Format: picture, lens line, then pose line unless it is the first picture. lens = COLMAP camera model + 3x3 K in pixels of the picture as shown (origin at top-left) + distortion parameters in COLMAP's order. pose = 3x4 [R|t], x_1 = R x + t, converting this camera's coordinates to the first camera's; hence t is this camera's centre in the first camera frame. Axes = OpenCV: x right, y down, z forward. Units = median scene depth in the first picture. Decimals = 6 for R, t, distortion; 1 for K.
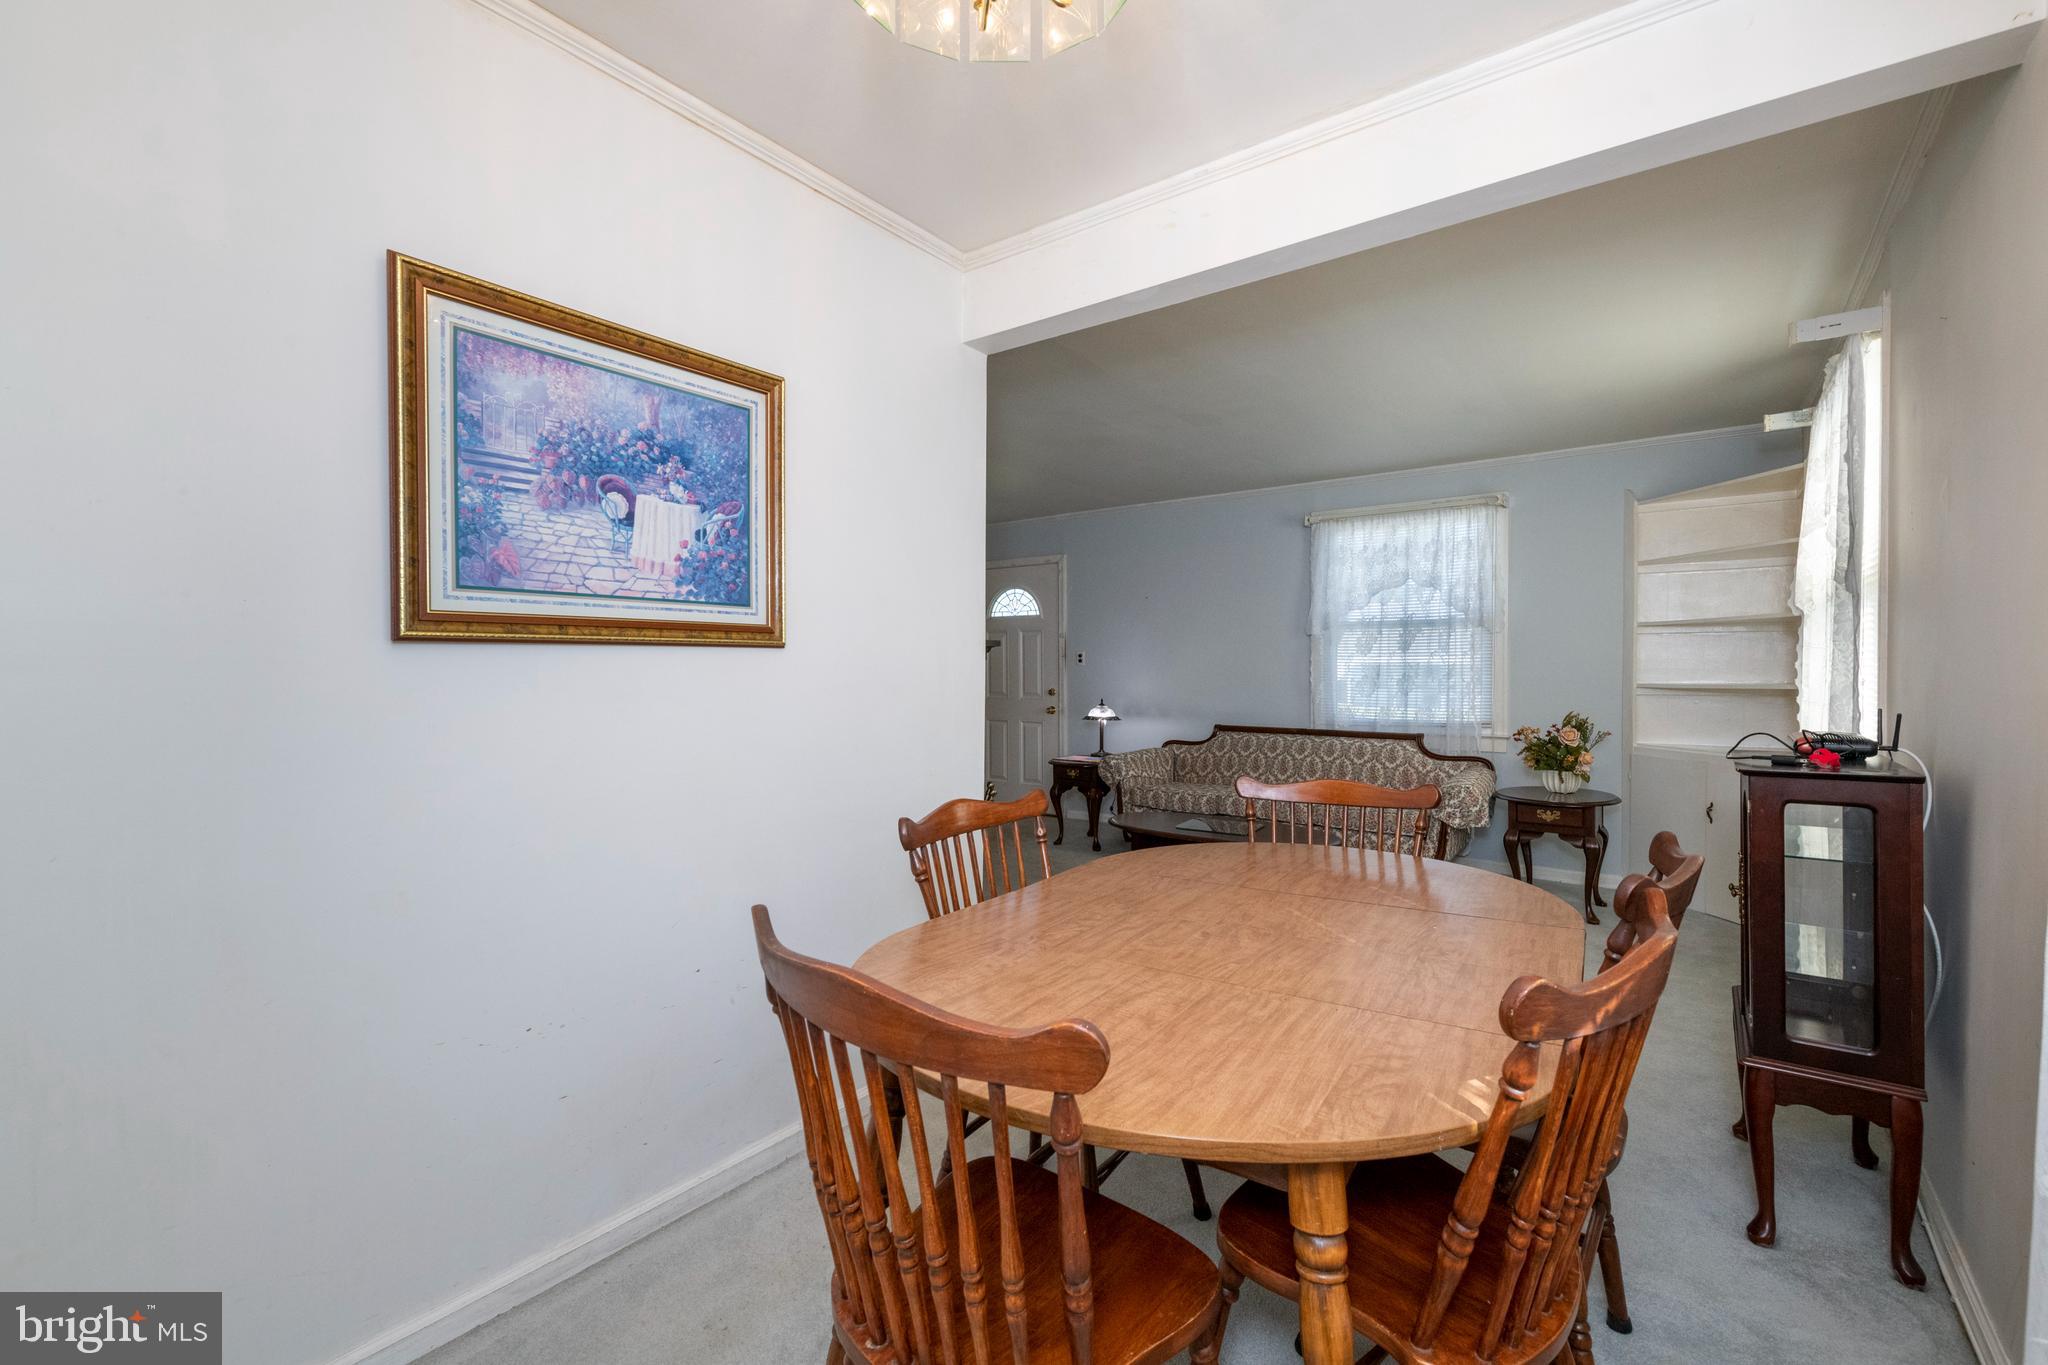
lens RADIAL K [[874.2, 0, 1024.0], [0, 874.2, 682.5], [0, 0, 1]] dist [-0.001068, -0.000992]
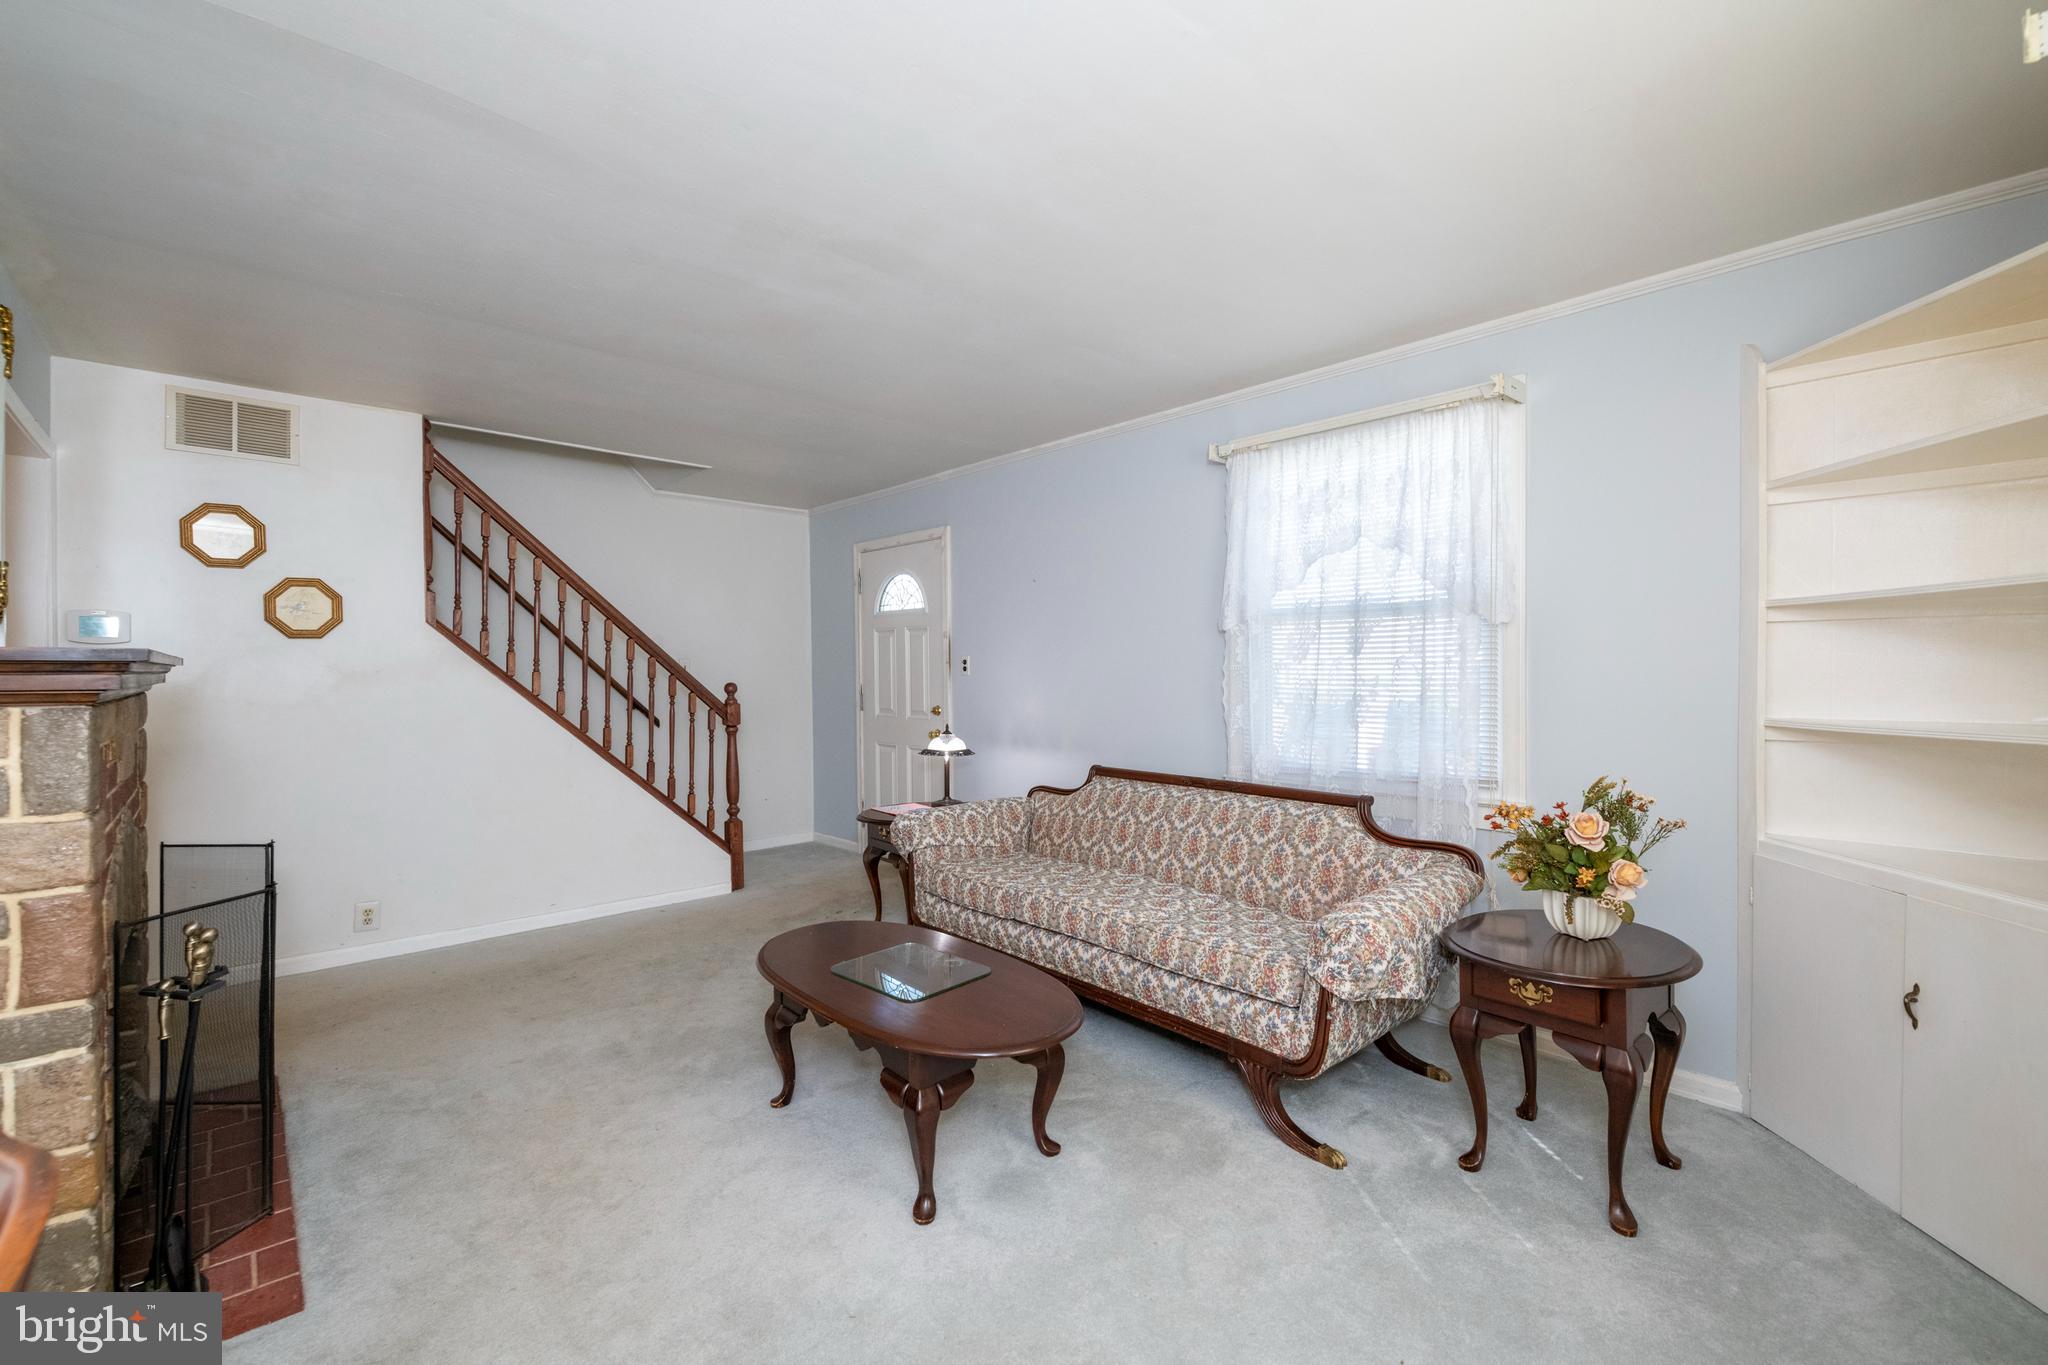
lens RADIAL K [[874.2, 0, 1024.0], [0, 874.2, 682.5], [0, 0, 1]] dist [-0.001068, -0.000992]
pose [[0.982219, -0.003085, -0.187714, 0.334820], [0.004106, 0.999979, 0.005049, -0.022142], [0.187695, -0.005730, 0.982211, 0.373767]]
